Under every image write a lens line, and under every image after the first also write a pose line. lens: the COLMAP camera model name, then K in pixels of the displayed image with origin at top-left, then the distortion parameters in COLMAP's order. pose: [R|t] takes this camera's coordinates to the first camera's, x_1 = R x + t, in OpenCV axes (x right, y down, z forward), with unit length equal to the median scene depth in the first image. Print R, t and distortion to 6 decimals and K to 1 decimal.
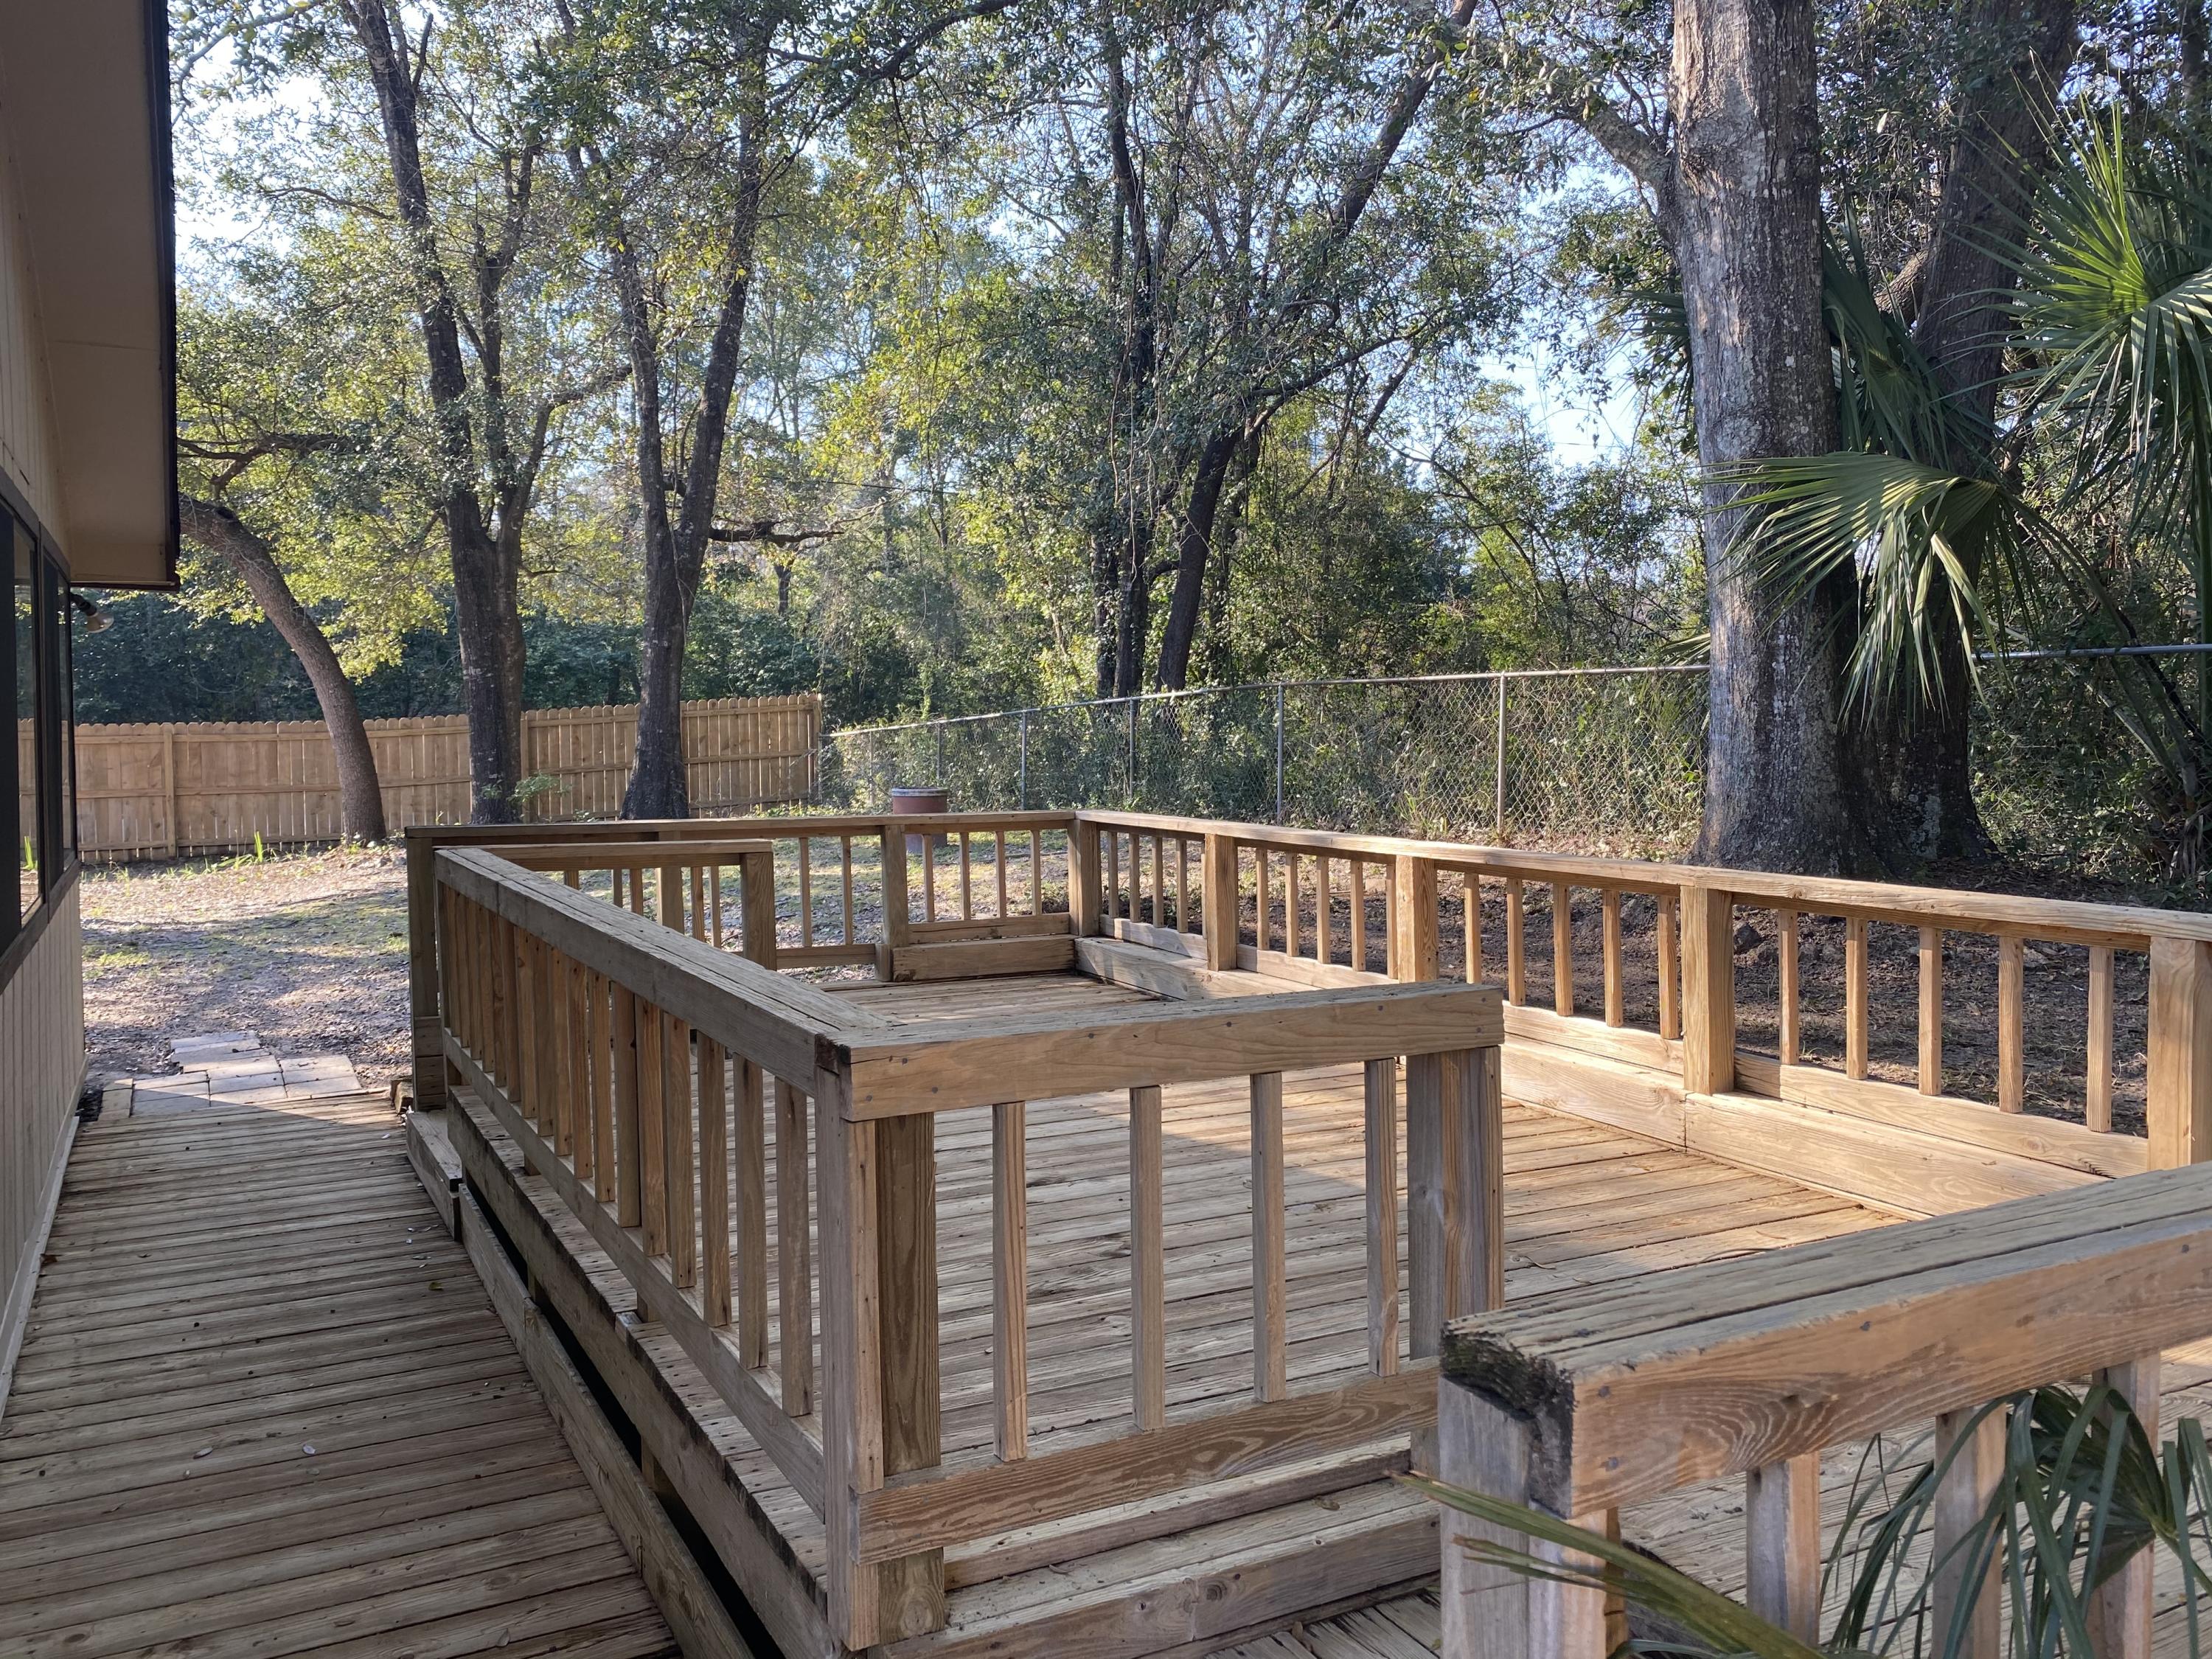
lens RADIAL K [[1704.9, 0, 1106.0], [0, 1704.9, 829.5], [0, 0, 1]] dist [0.020199, -0.004960]
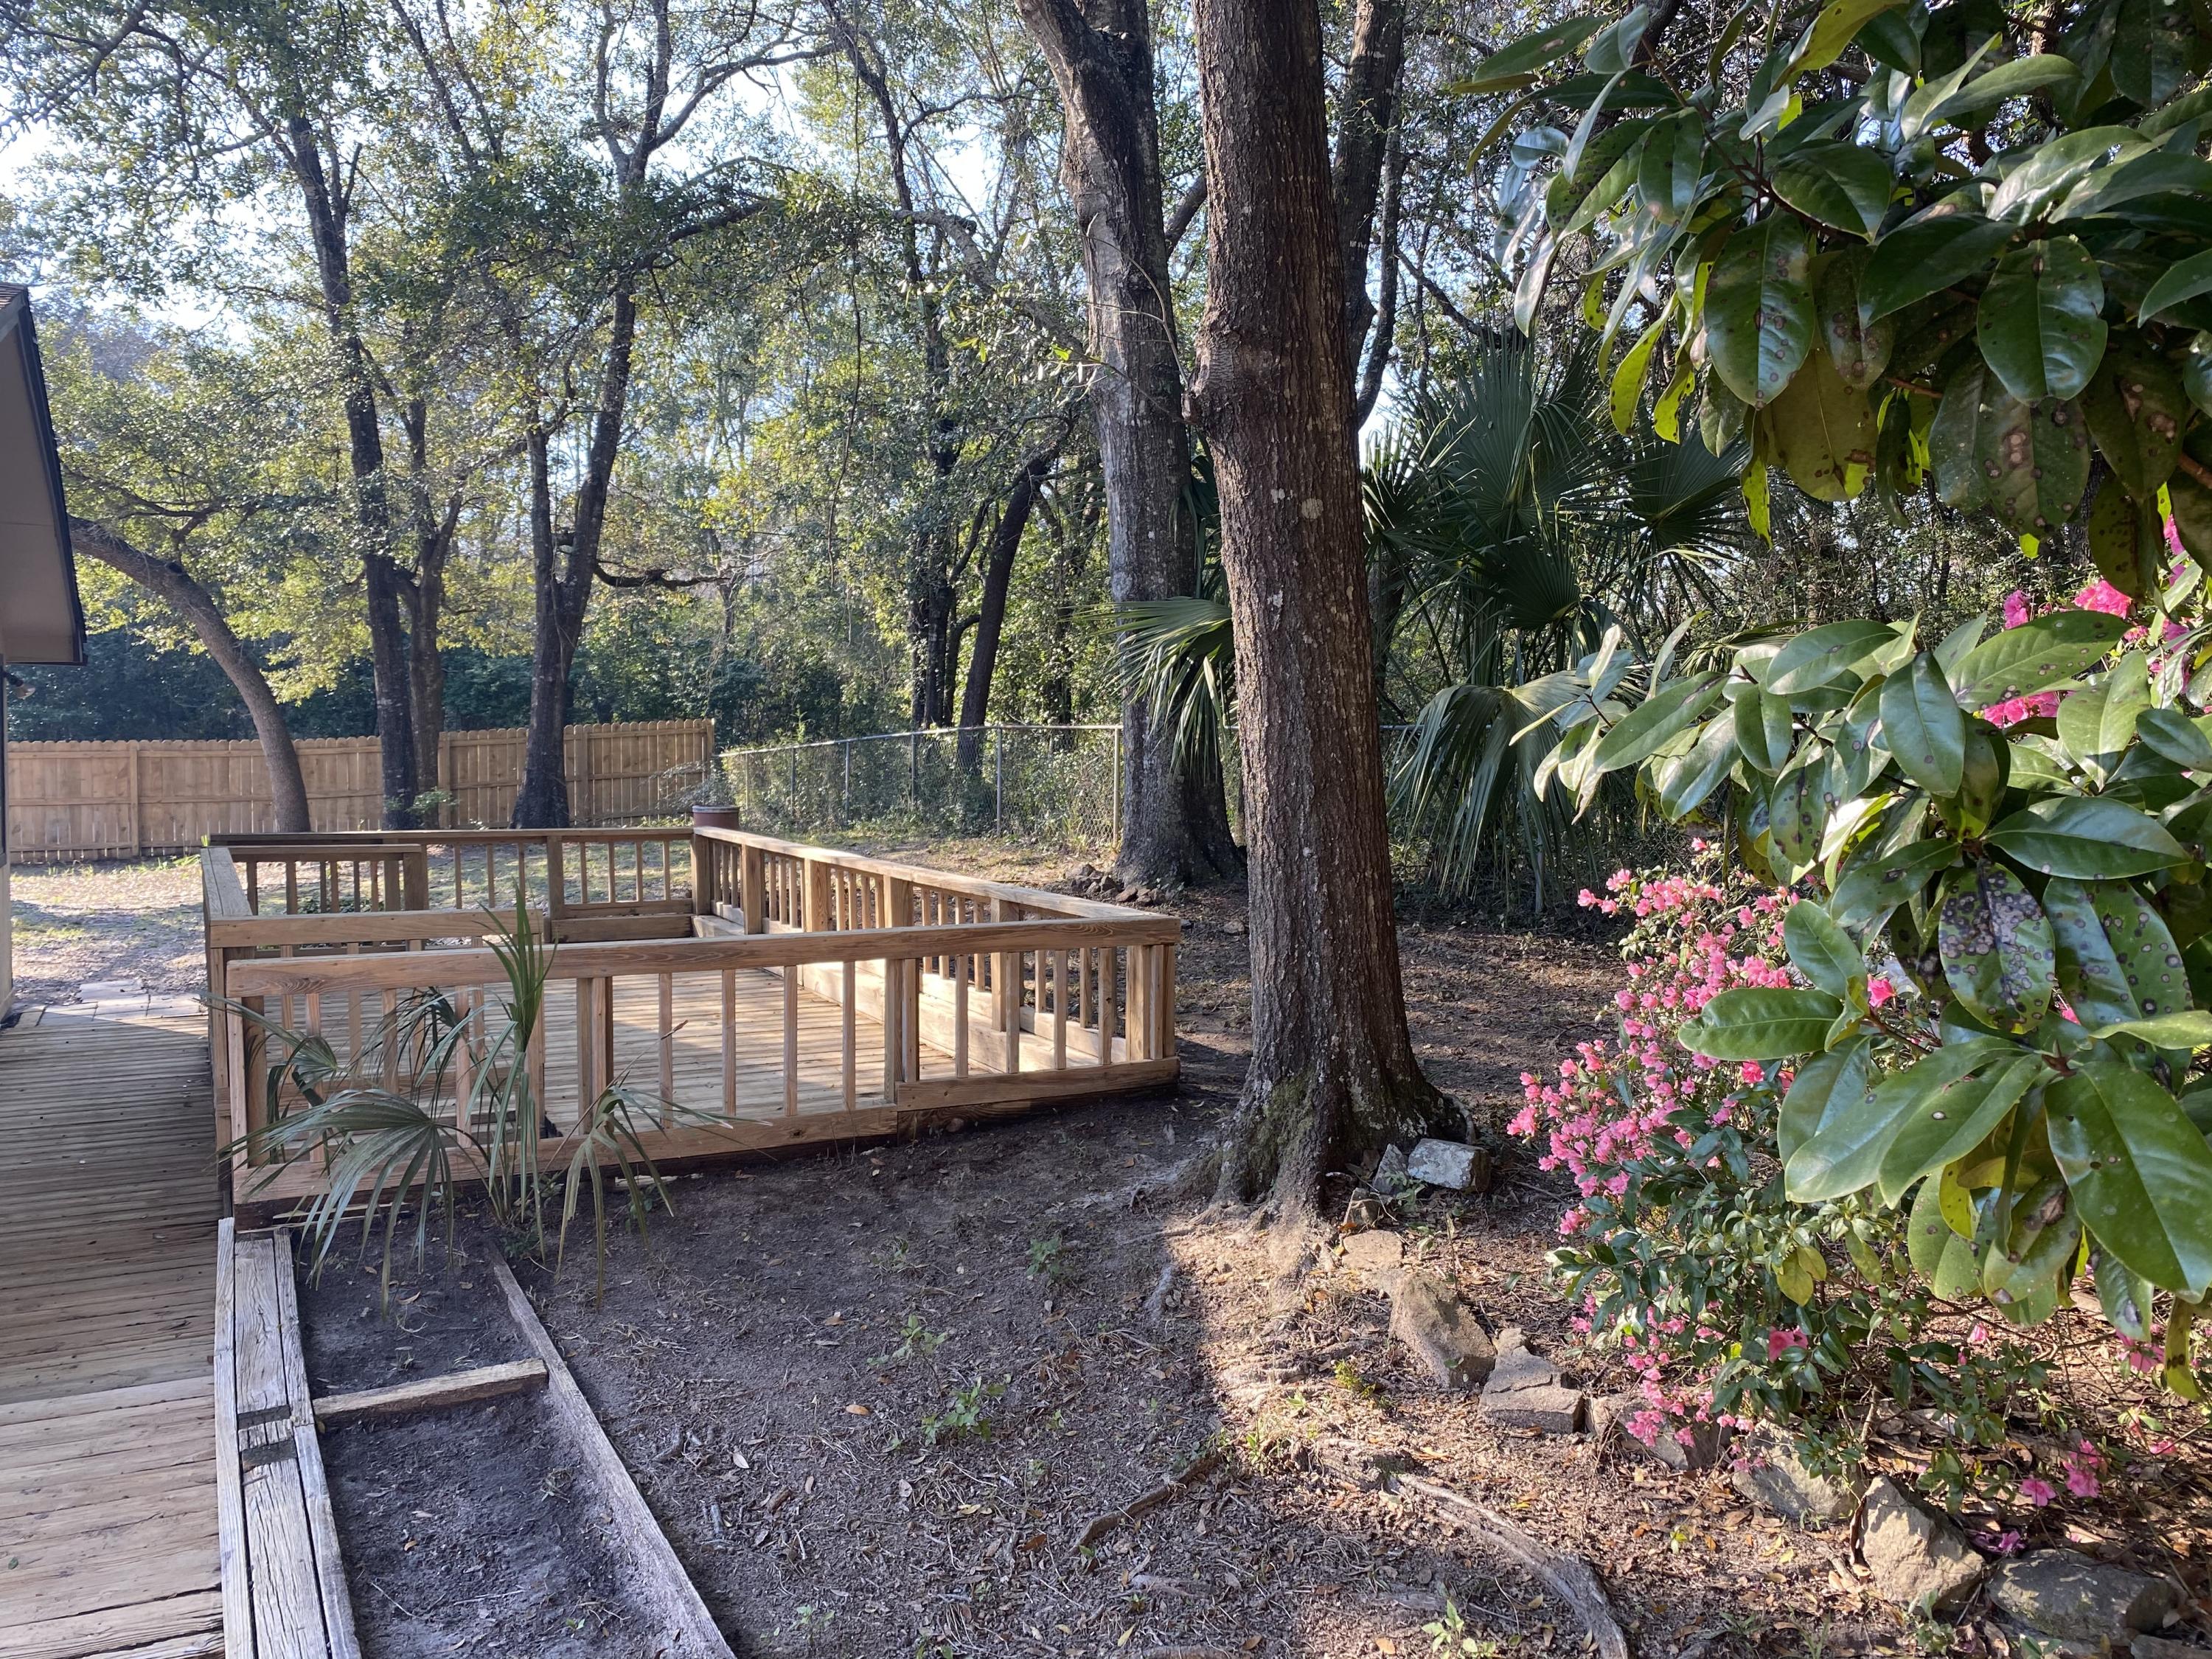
lens RADIAL K [[1710.2, 0, 1106.0], [0, 1710.2, 829.5], [0, 0, 1]] dist [0.007071, -0.000972]
pose [[0.999926, 0.011315, -0.004358, 0.126946], [-0.011347, 0.999910, -0.007210, -0.001238], [0.004276, 0.007259, 0.999965, -0.169130]]
